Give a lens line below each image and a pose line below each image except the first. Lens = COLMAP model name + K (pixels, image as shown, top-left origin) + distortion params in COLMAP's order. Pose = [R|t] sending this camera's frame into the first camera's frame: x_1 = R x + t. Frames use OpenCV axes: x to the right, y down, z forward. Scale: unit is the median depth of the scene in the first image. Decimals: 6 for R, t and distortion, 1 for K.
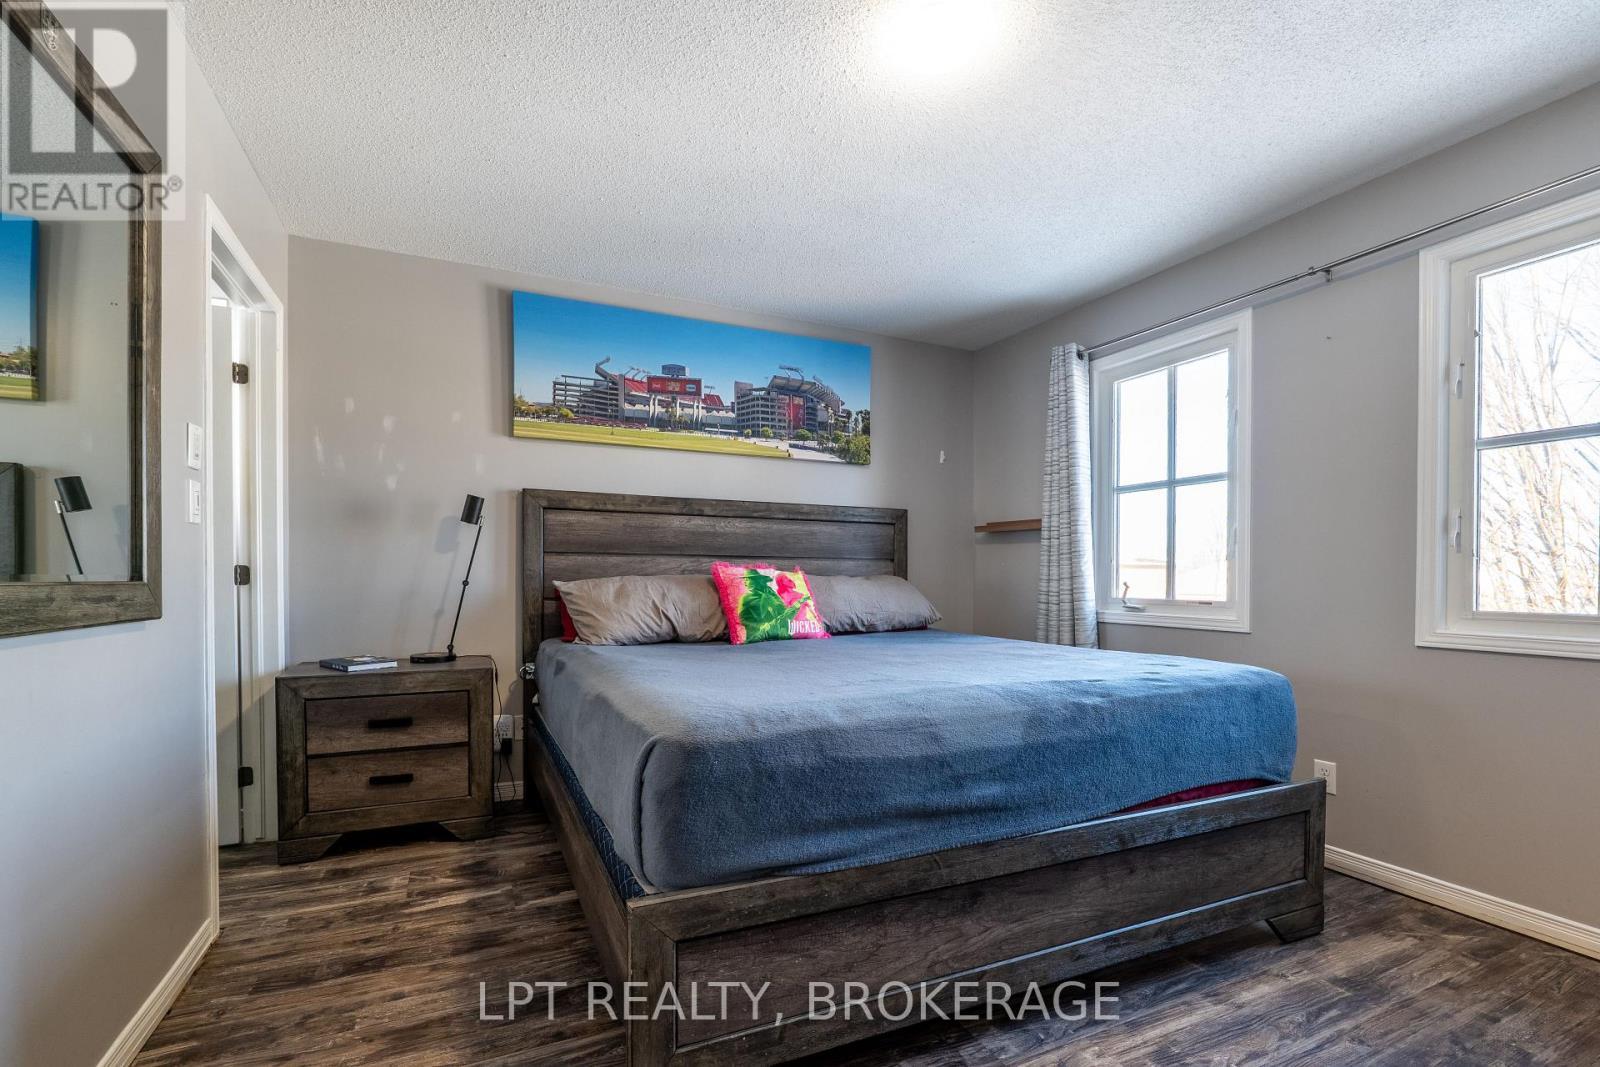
lens RADIAL K [[655.3, 0, 741.0], [0, 655.3, 583.0], [0, 0, 1]] dist [-0.004254, -0.001982]
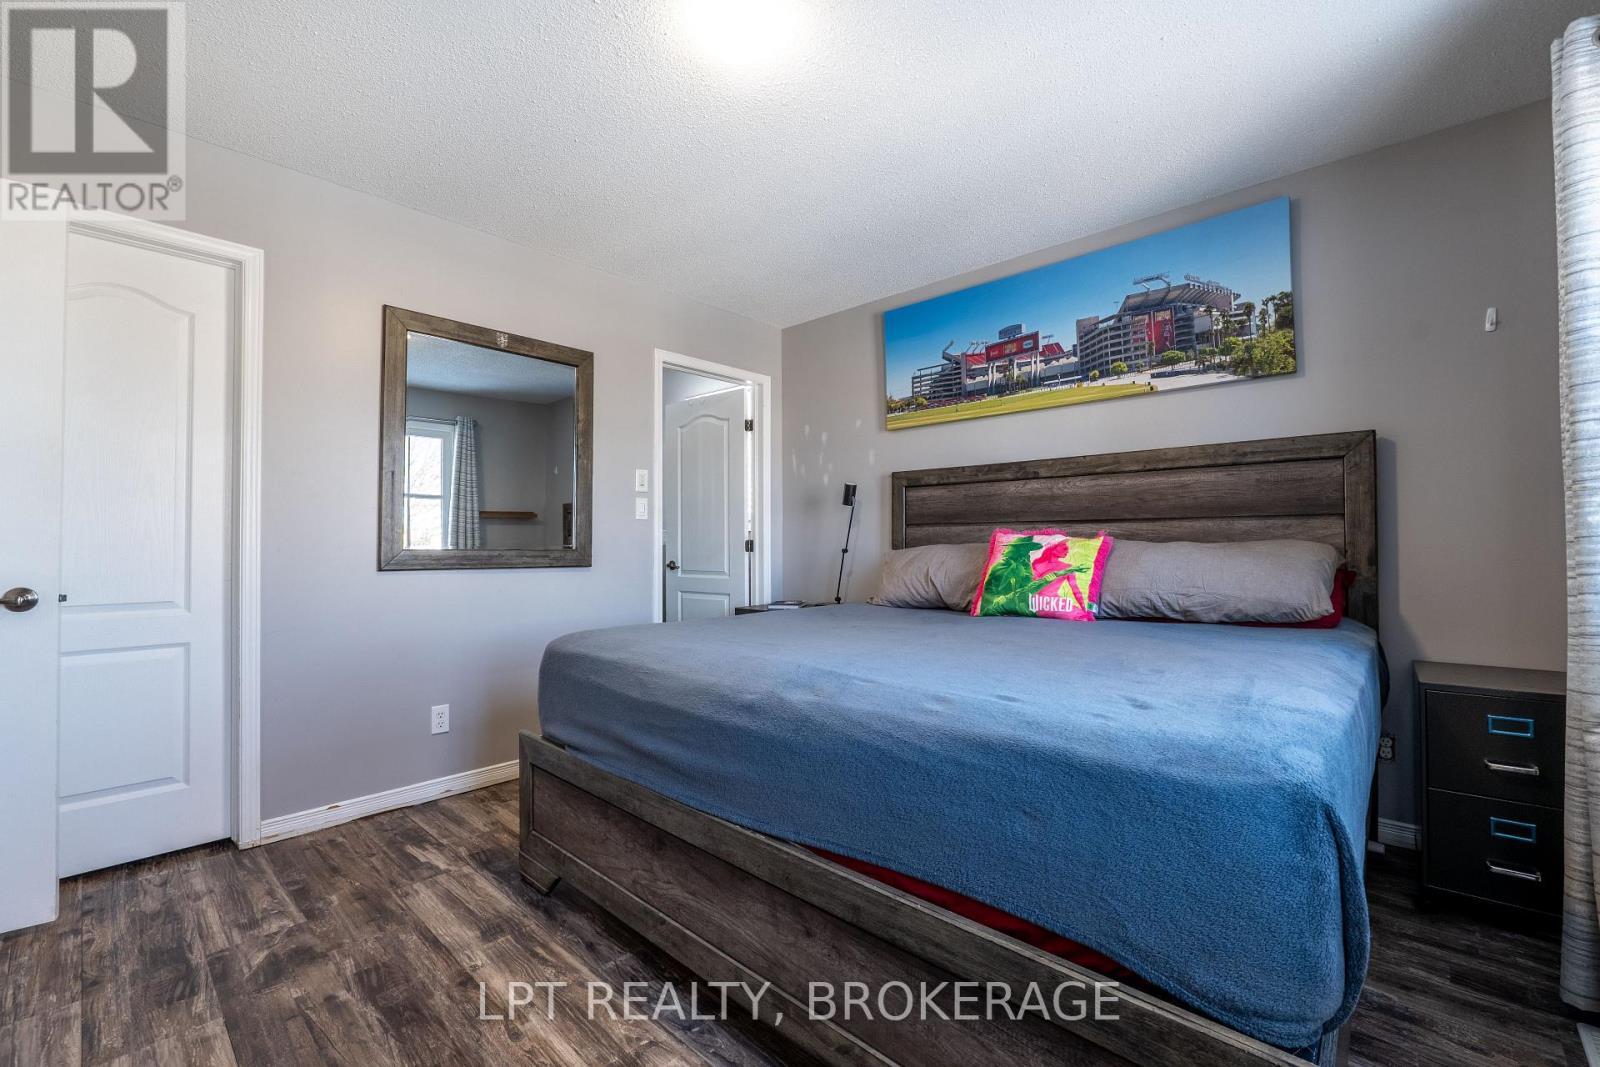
lens RADIAL K [[655.3, 0, 849.2], [0, 655.3, 542.7], [0, 0, 1]] dist [-0.004254, -0.001982]
pose [[0.462255, -0.011645, -0.886671, 0.641619], [-0.010084, 0.999780, -0.018388, 0.006917], [0.886690, 0.017441, 0.462036, 0.347574]]
